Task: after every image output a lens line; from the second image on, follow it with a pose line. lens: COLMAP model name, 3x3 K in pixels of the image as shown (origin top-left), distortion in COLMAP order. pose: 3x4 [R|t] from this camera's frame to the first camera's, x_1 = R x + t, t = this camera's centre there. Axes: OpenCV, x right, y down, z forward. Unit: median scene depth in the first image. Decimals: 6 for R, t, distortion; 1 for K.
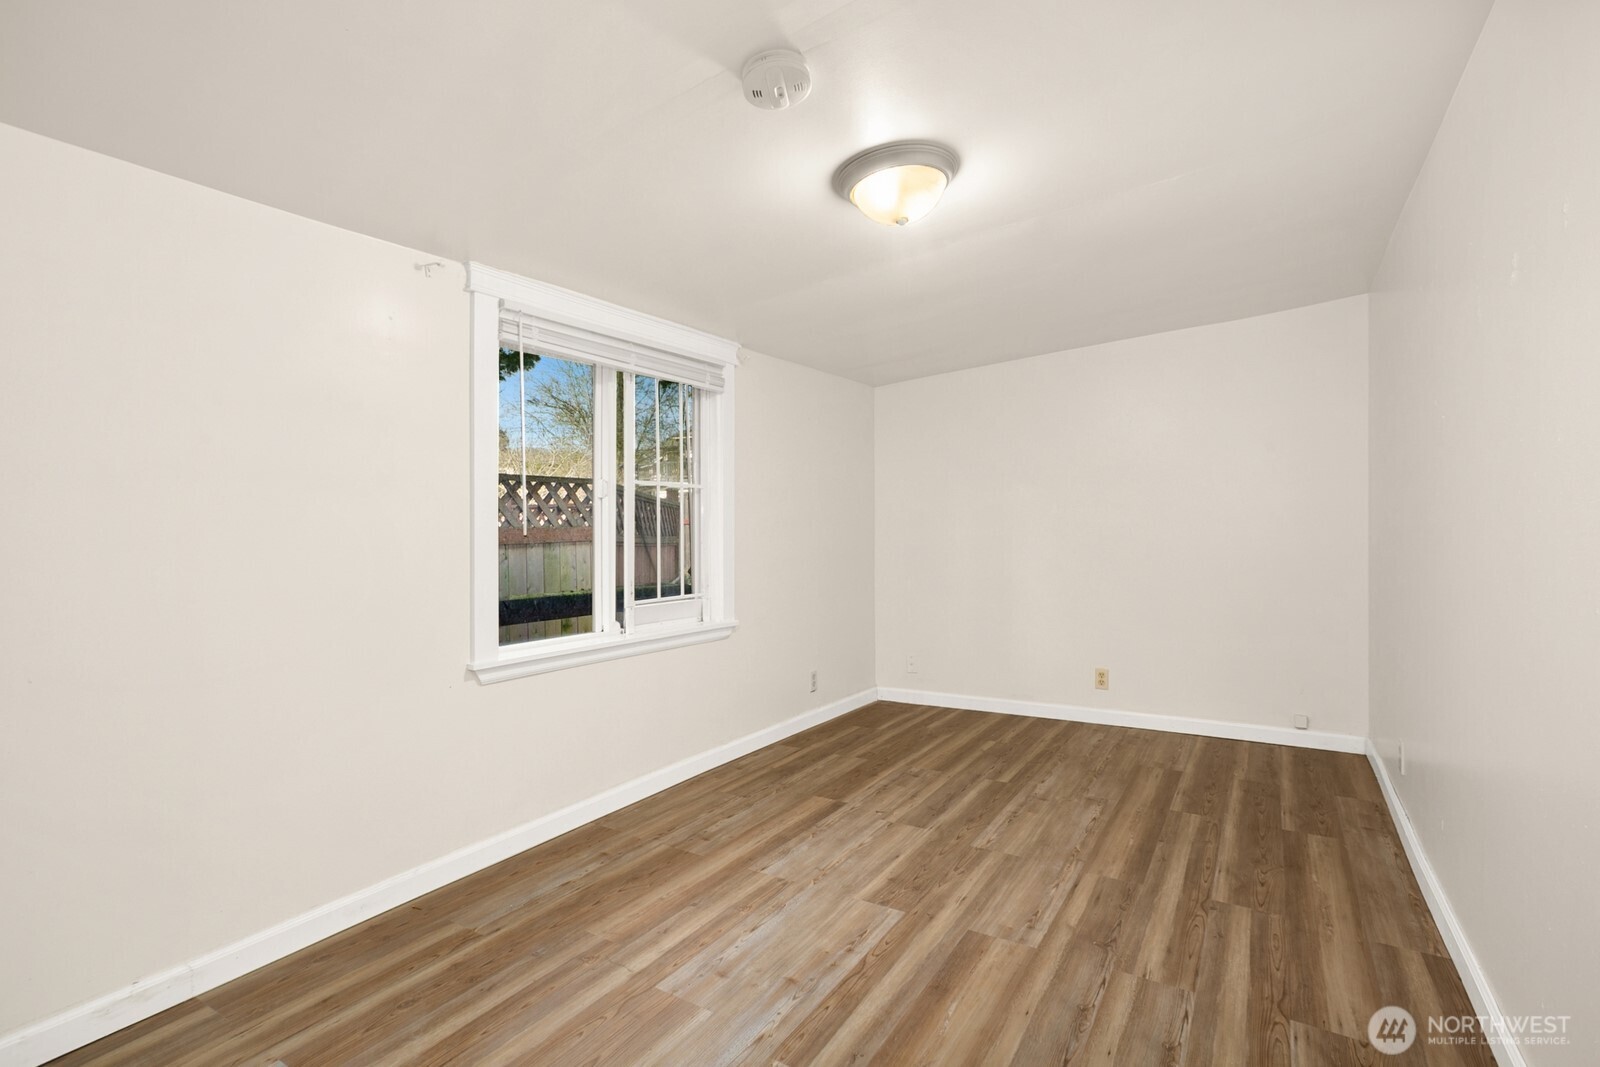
lens RADIAL K [[782.1, 0, 798.7], [0, 782.1, 529.8], [0, 0, 1]] dist [-0.043503, 0.020630]
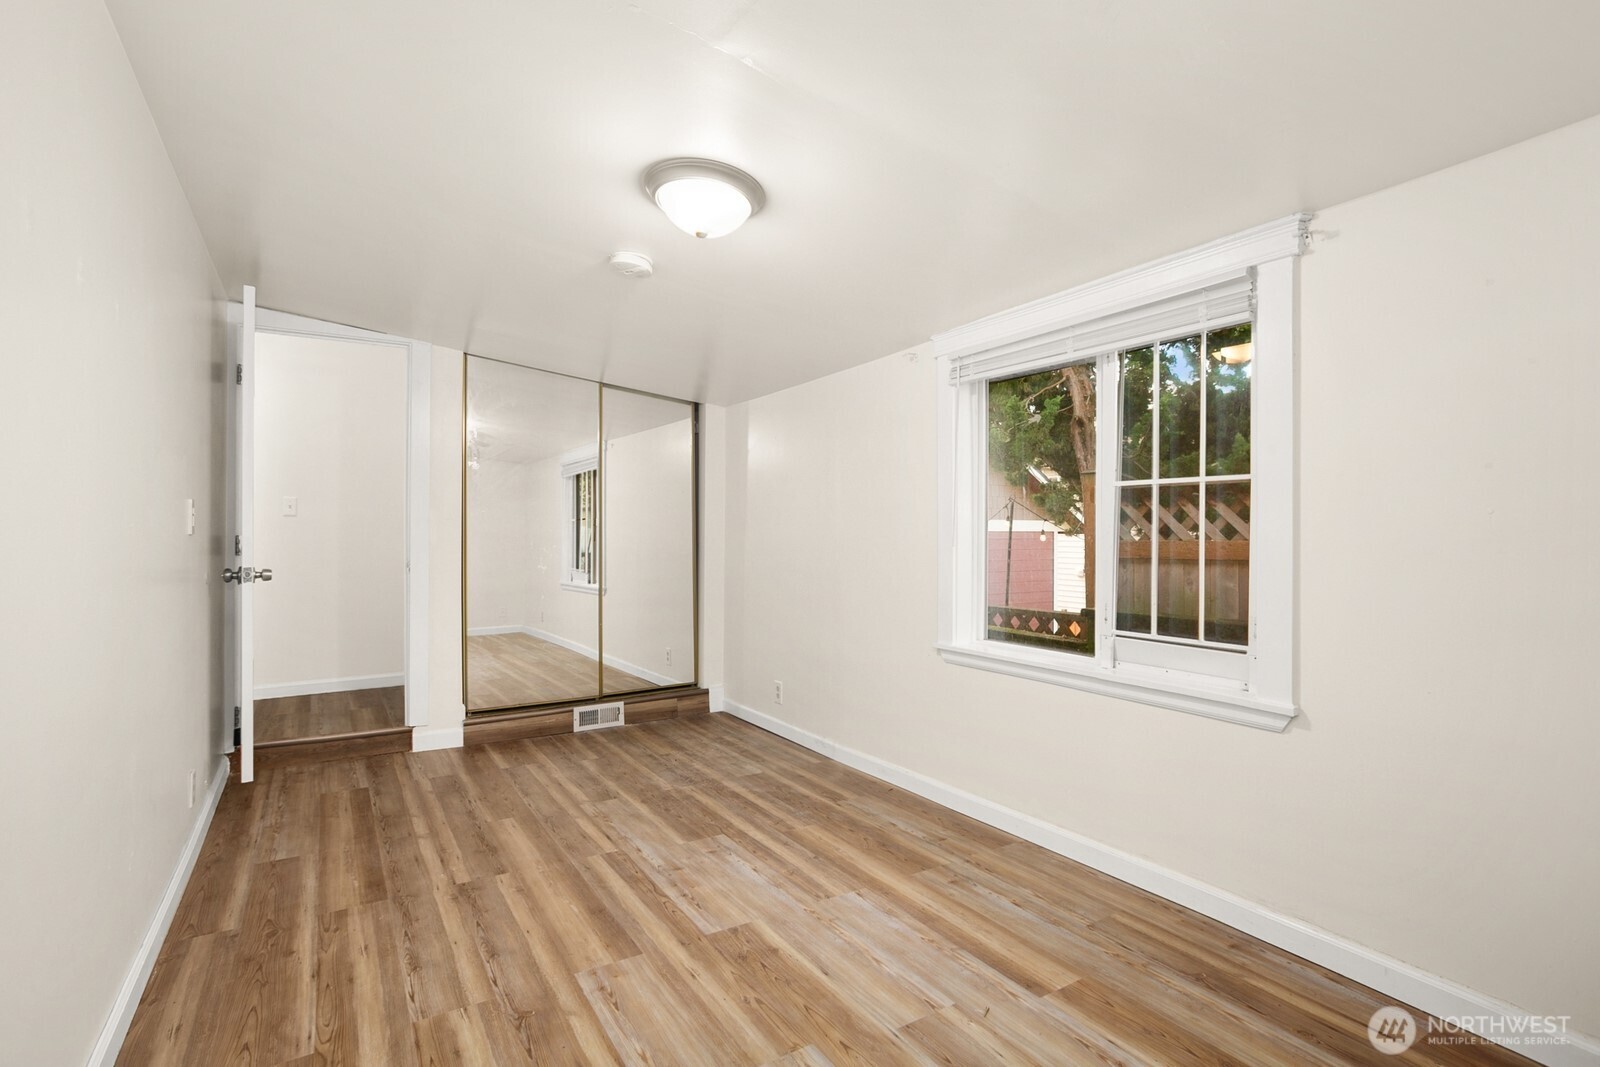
lens RADIAL K [[782.1, 0, 798.3], [0, 782.1, 533.6], [0, 0, 1]] dist [-0.043503, 0.020630]
pose [[-0.456670, 0.000471, -0.889636, 0.941475], [-0.003723, 0.999990, 0.002440, -0.014542], [0.889628, 0.004426, -0.456663, 1.527240]]
